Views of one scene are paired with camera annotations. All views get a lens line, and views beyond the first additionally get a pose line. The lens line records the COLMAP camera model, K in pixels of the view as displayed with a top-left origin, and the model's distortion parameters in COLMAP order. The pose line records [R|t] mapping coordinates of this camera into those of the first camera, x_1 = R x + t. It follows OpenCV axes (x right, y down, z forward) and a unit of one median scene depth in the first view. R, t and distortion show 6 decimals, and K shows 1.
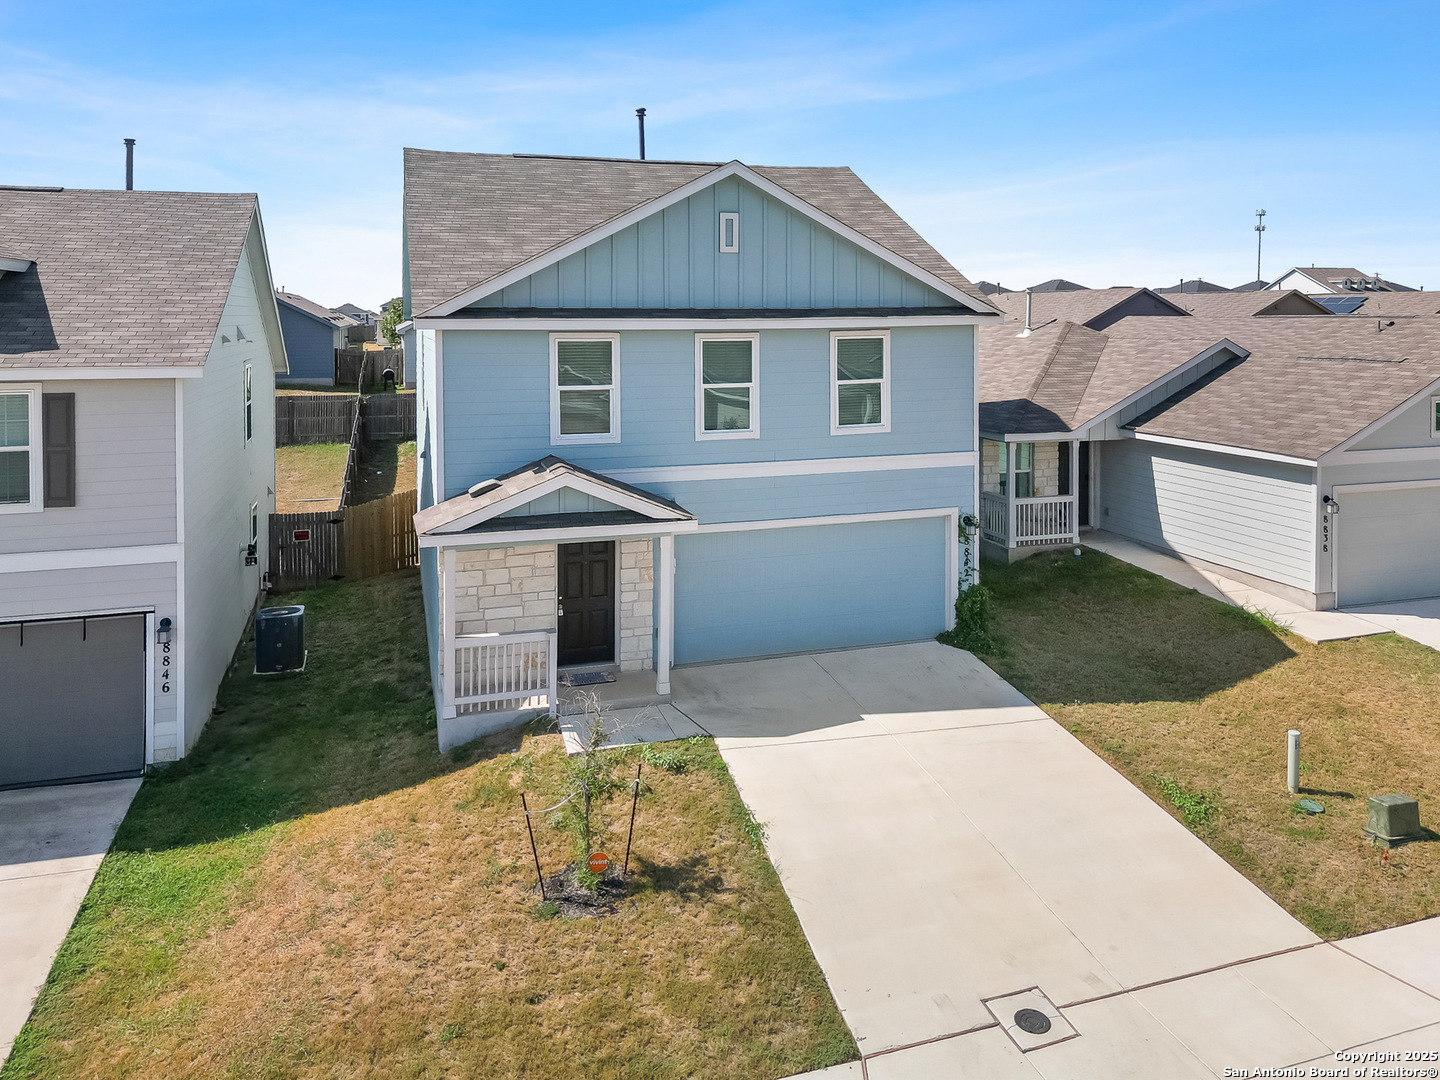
lens RADIAL K [[1011.3, 0, 720.0], [0, 1011.3, 540.0], [0, 0, 1]] dist [0.045865, -0.003659]
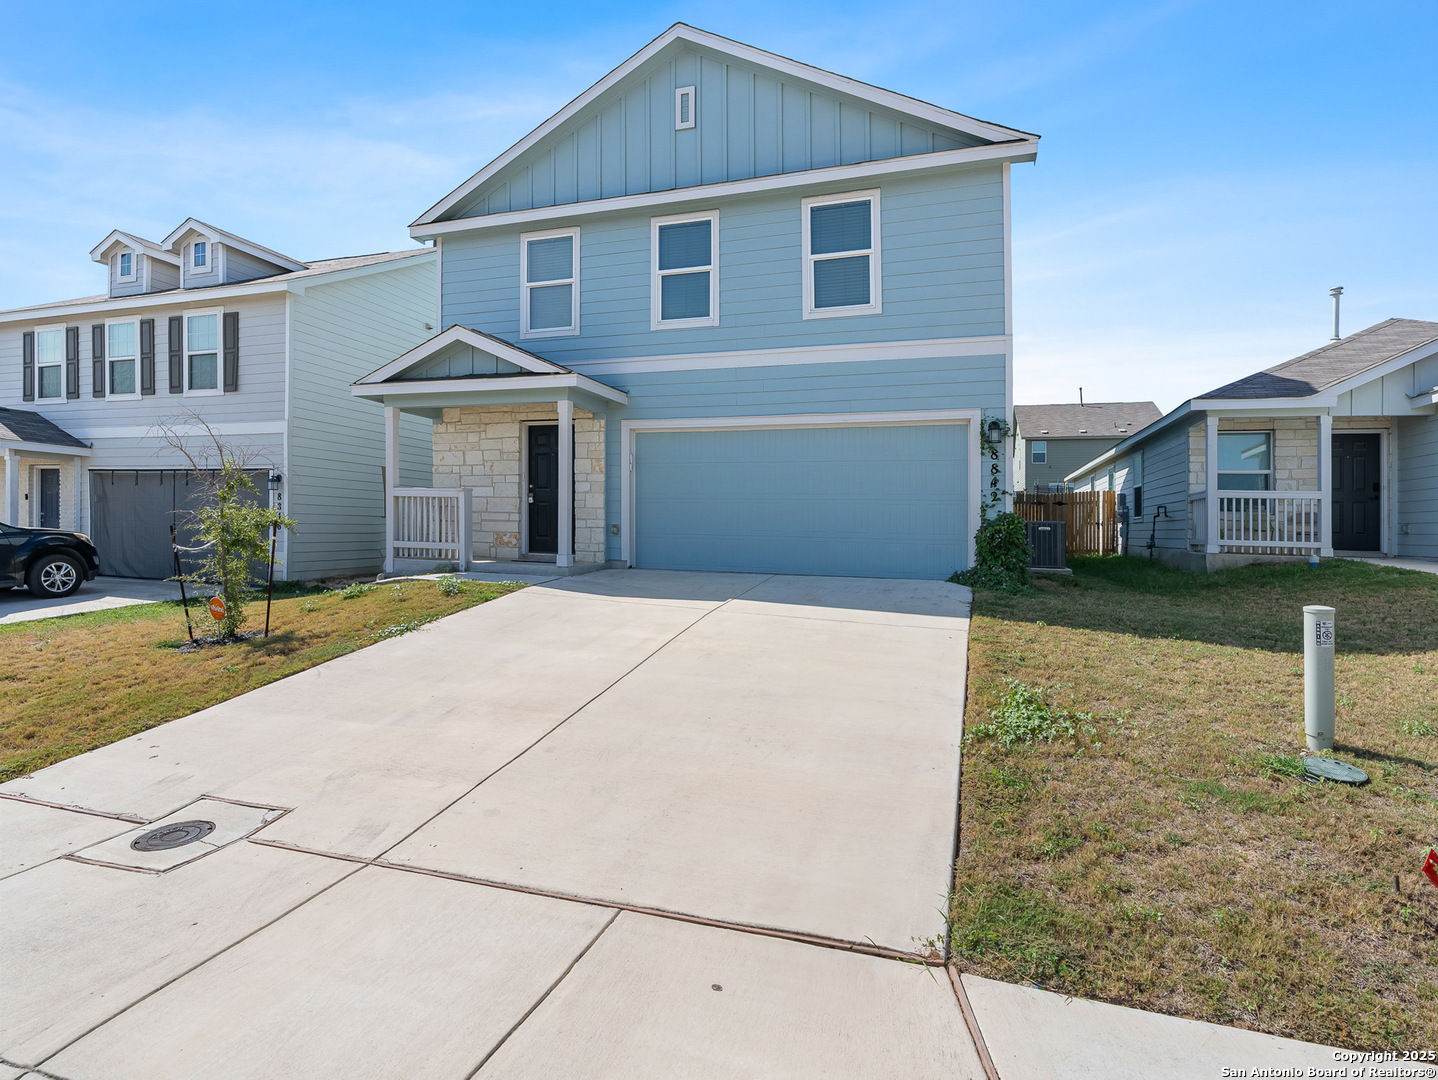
lens RADIAL K [[690.1, 0, 723.3], [0, 690.1, 619.2], [0, 0, 1]] dist [-0.008939, 0.000508]
pose [[0.807165, 0.077930, -0.585159, 0.450971], [-0.131759, 0.990025, -0.049899, 0.206844], [0.575434, 0.117376, 0.809382, 0.529113]]
